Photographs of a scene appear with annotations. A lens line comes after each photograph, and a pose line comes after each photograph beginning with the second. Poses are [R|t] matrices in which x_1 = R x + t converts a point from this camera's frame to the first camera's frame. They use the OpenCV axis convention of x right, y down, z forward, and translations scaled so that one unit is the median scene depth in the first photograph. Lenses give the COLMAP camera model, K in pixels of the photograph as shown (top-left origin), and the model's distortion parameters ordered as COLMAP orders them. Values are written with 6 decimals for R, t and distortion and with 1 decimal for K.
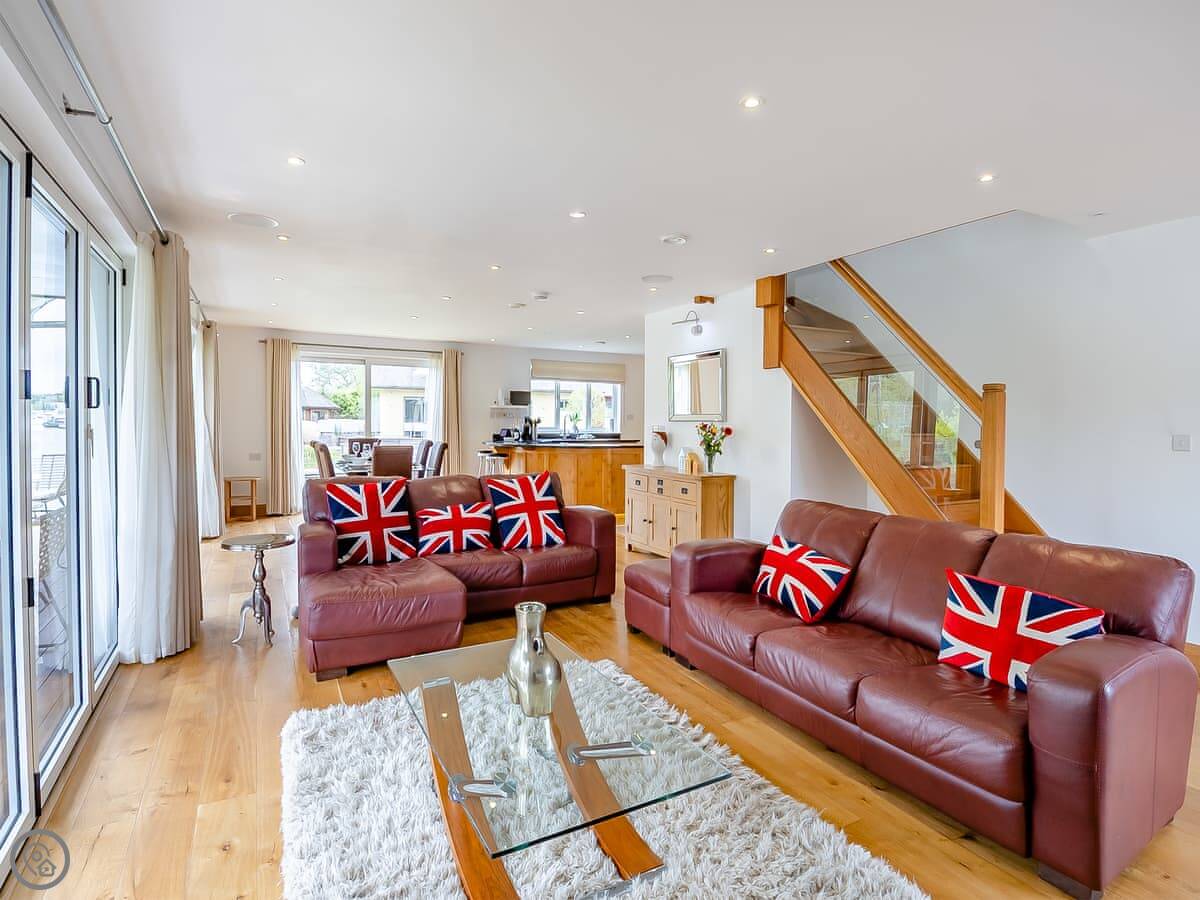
lens RADIAL K [[646.4, 0, 615.4], [0, 646.4, 442.3], [0, 0, 1]] dist [0.040942, -0.050823]
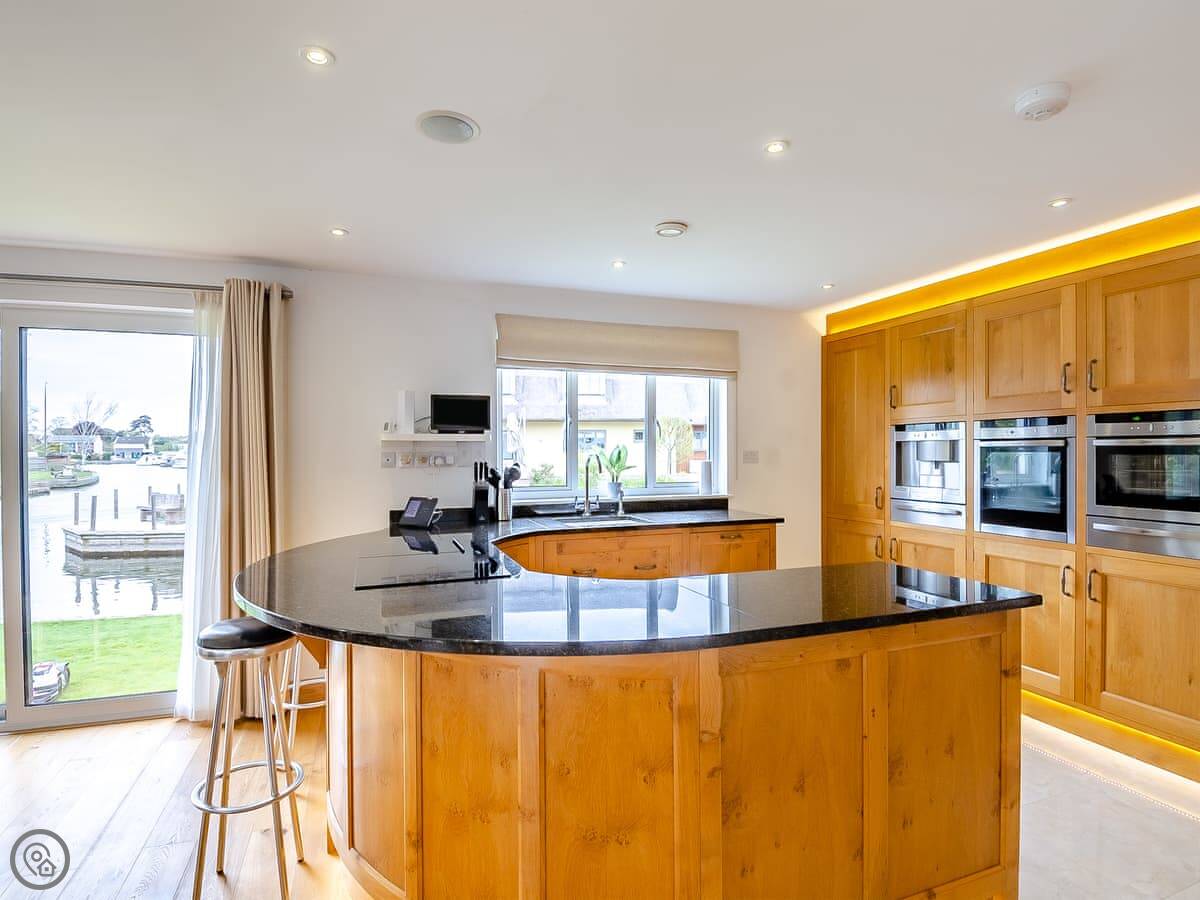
lens RADIAL K [[646.4, 0, 615.4], [0, 646.4, 442.3], [0, 0, 1]] dist [0.040942, -0.050823]
pose [[0.990659, -0.014041, -0.135639, -0.009377], [0.007820, 0.998897, -0.046290, -0.039322], [0.136139, 0.044797, 0.989676, 0.752827]]
